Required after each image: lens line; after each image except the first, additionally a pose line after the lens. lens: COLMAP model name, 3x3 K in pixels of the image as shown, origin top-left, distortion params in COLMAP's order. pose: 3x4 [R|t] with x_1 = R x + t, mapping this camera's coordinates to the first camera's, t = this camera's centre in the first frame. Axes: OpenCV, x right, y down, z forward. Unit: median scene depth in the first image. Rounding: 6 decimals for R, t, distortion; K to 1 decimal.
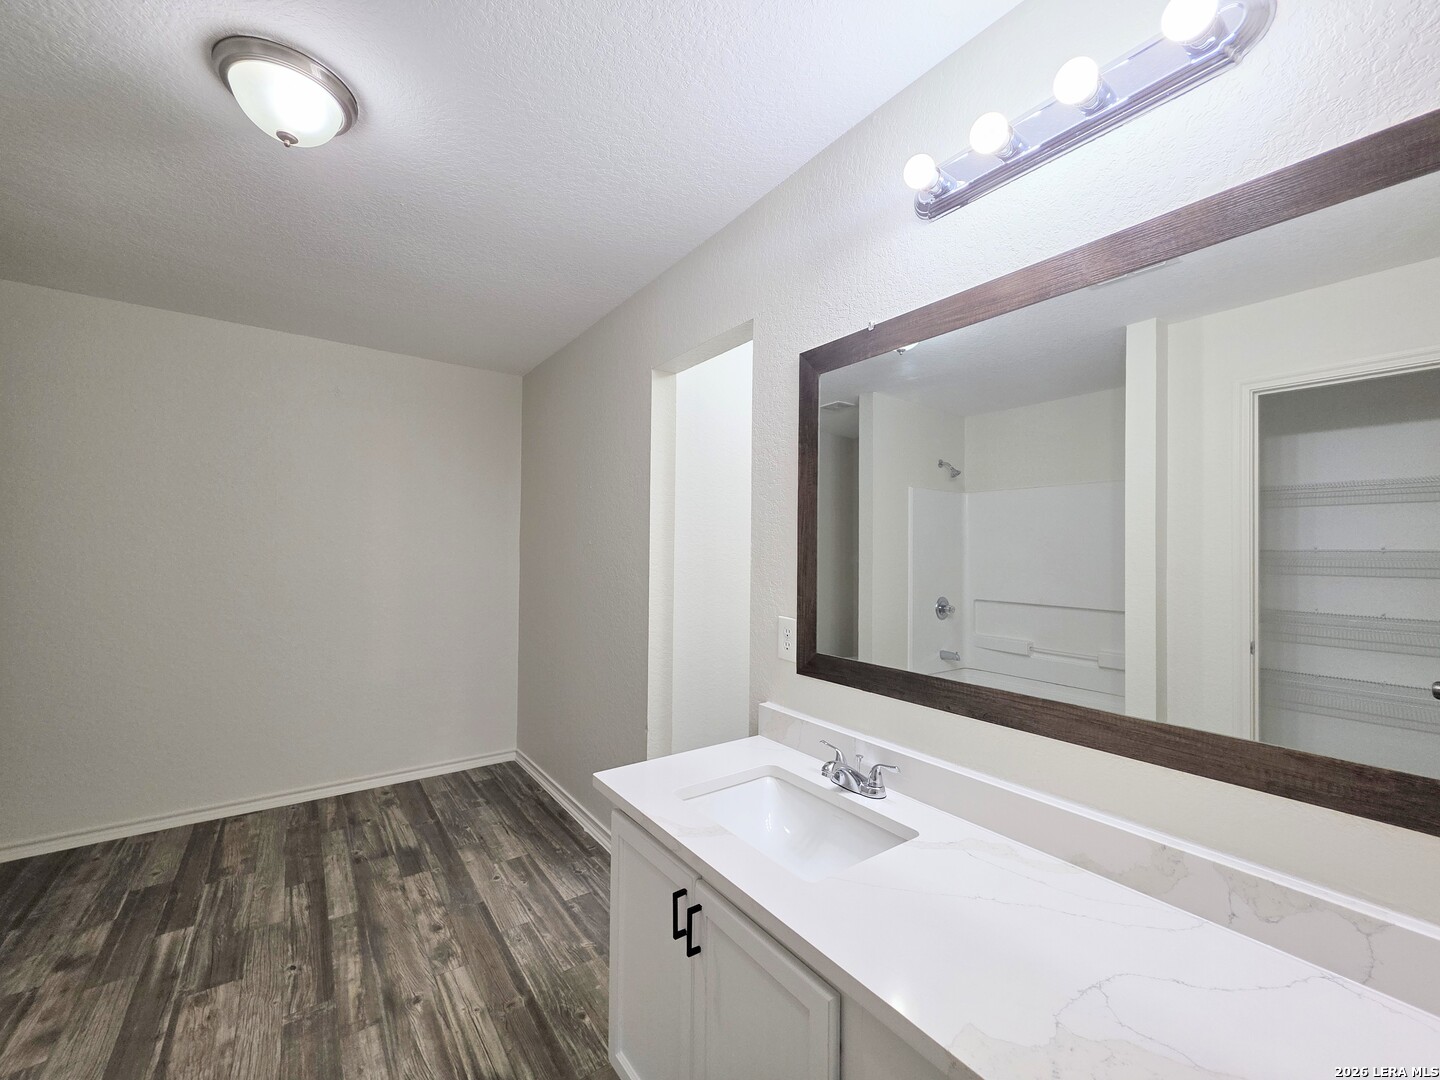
lens RADIAL K [[574.8, 0, 718.0], [0, 574.8, 545.8], [0, 0, 1]] dist [0.002759, 0.000510]
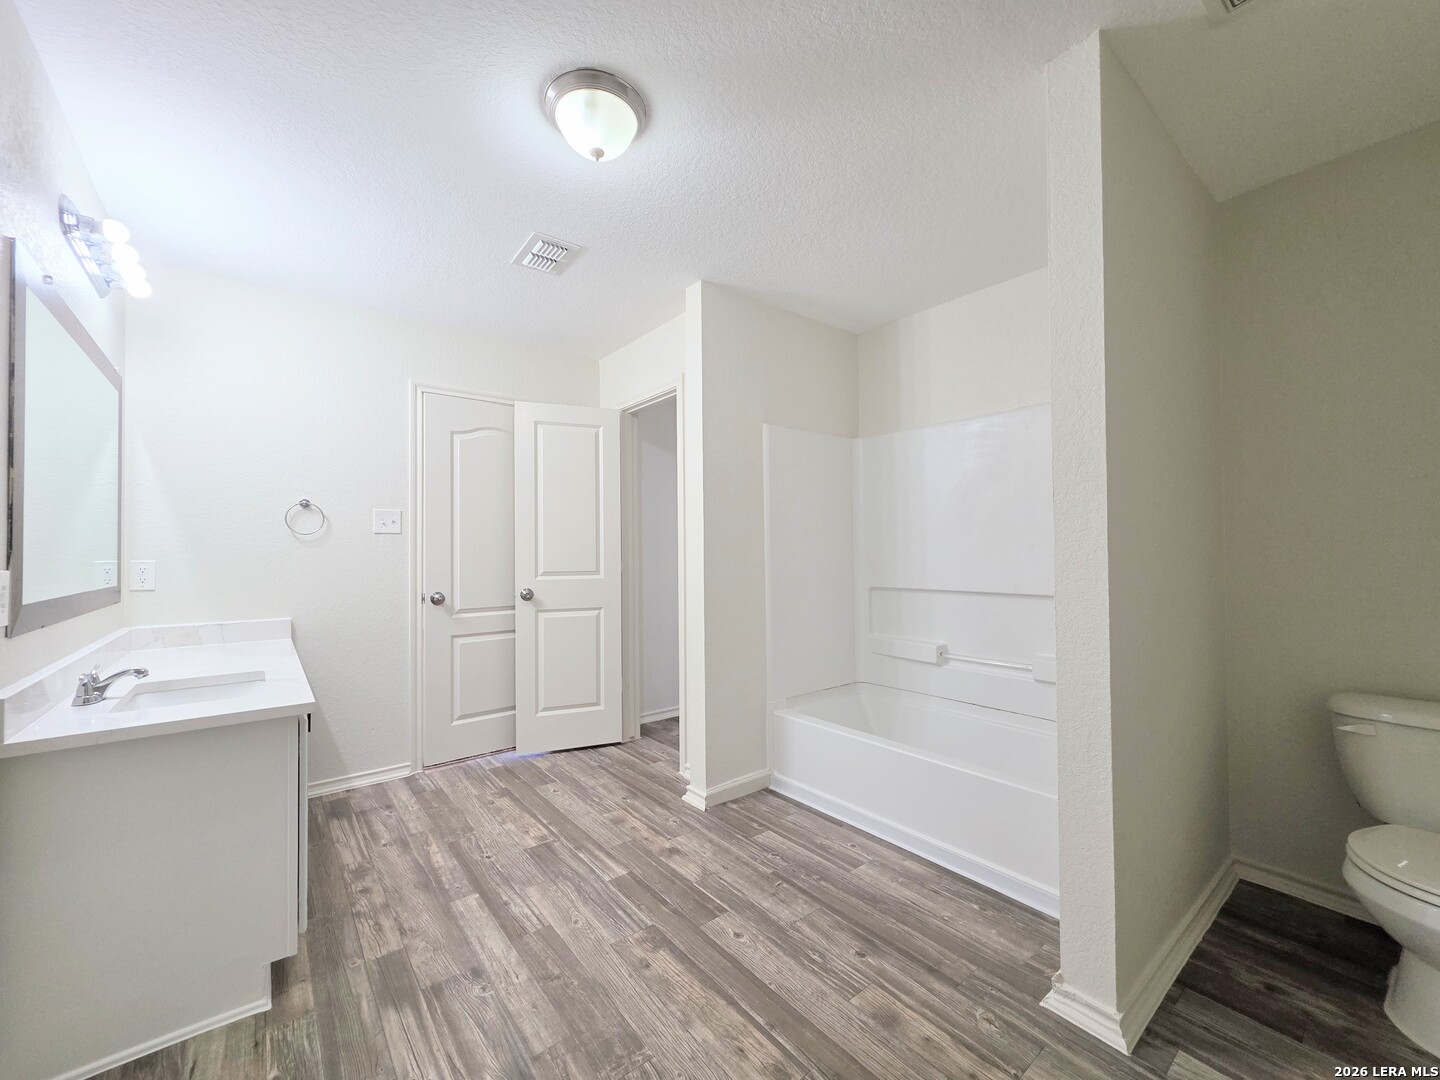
lens RADIAL K [[574.8, 0, 720.4], [0, 574.8, 545.9], [0, 0, 1]] dist [0.002759, 0.000510]
pose [[-0.999035, -0.001852, -0.043889, -1.092361], [-0.001063, 0.999838, -0.017978, 0.083978], [0.043915, -0.017914, -0.998875, 2.097632]]
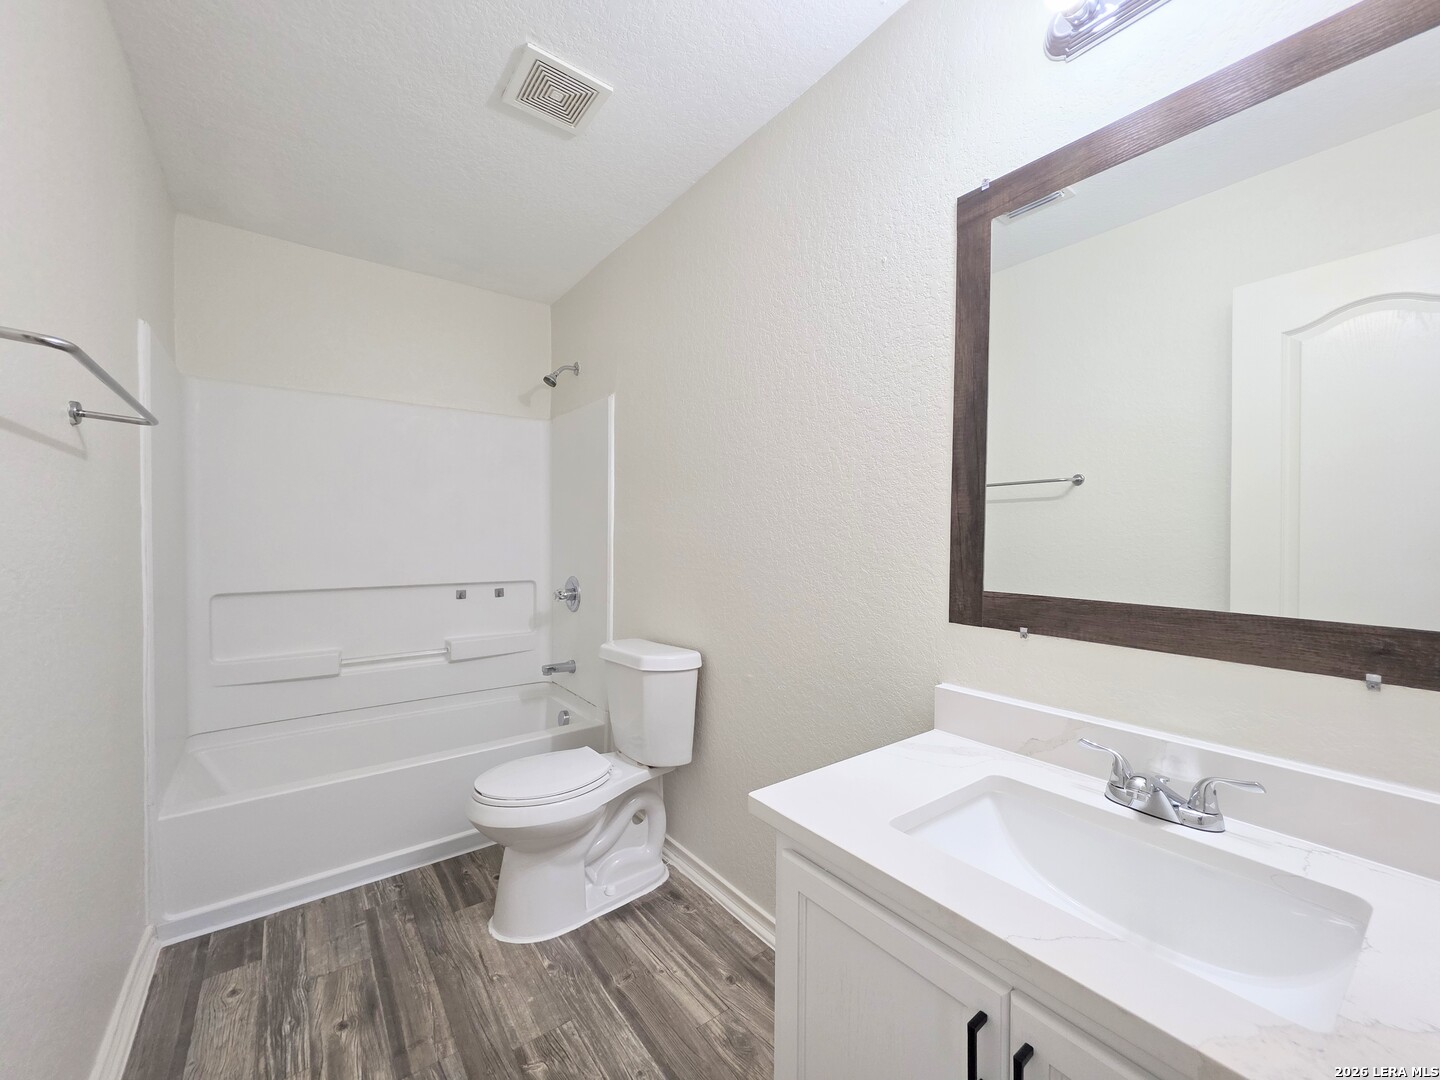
lens RADIAL K [[574.8, 0, 720.2], [0, 574.8, 538.7], [0, 0, 1]] dist [0.002759, 0.000510]
pose [[-0.999921, -0.002631, -0.012289, -0.425857], [-0.002607, 0.999995, -0.001945, 0.075624], [0.012295, -0.001913, -0.999923, 1.657597]]
